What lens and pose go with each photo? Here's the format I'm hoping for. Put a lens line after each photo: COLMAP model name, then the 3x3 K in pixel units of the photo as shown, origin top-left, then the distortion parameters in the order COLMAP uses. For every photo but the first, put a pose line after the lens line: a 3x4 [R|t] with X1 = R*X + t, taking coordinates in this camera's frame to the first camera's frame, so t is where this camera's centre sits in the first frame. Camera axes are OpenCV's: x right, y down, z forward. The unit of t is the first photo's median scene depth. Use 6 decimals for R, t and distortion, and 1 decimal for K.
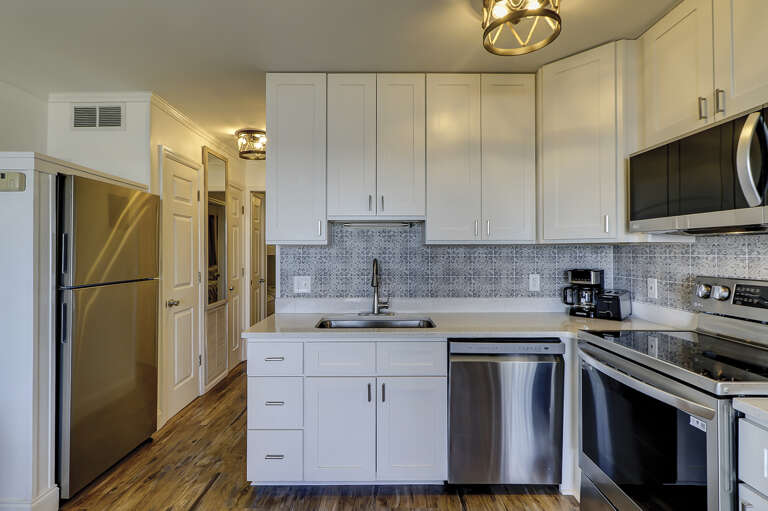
lens RADIAL K [[373.1, 0, 381.1], [0, 373.1, 246.8], [0, 0, 1]] dist [-0.003092, 0.003140]
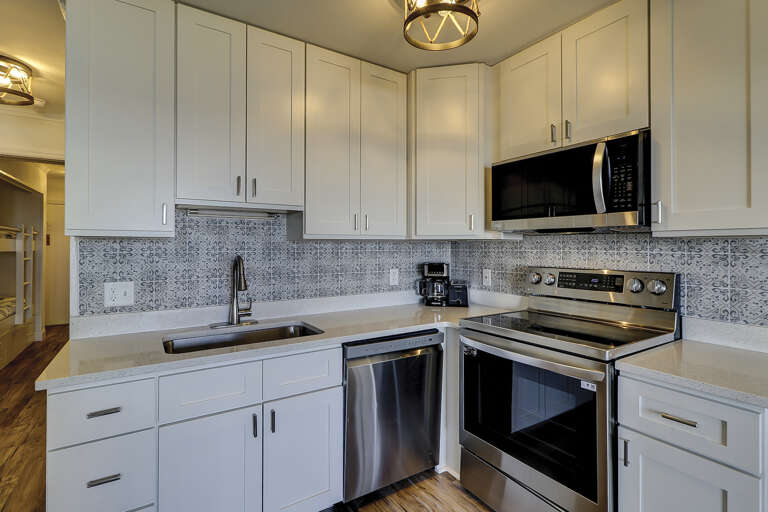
lens RADIAL K [[373.1, 0, 383.8], [0, 373.1, 244.1], [0, 0, 1]] dist [-0.003092, 0.003140]
pose [[0.839897, 0.004292, 0.542730, -0.195540], [-0.008097, 0.999957, 0.004623, 0.000519], [-0.542686, -0.008278, 0.839895, 0.161573]]
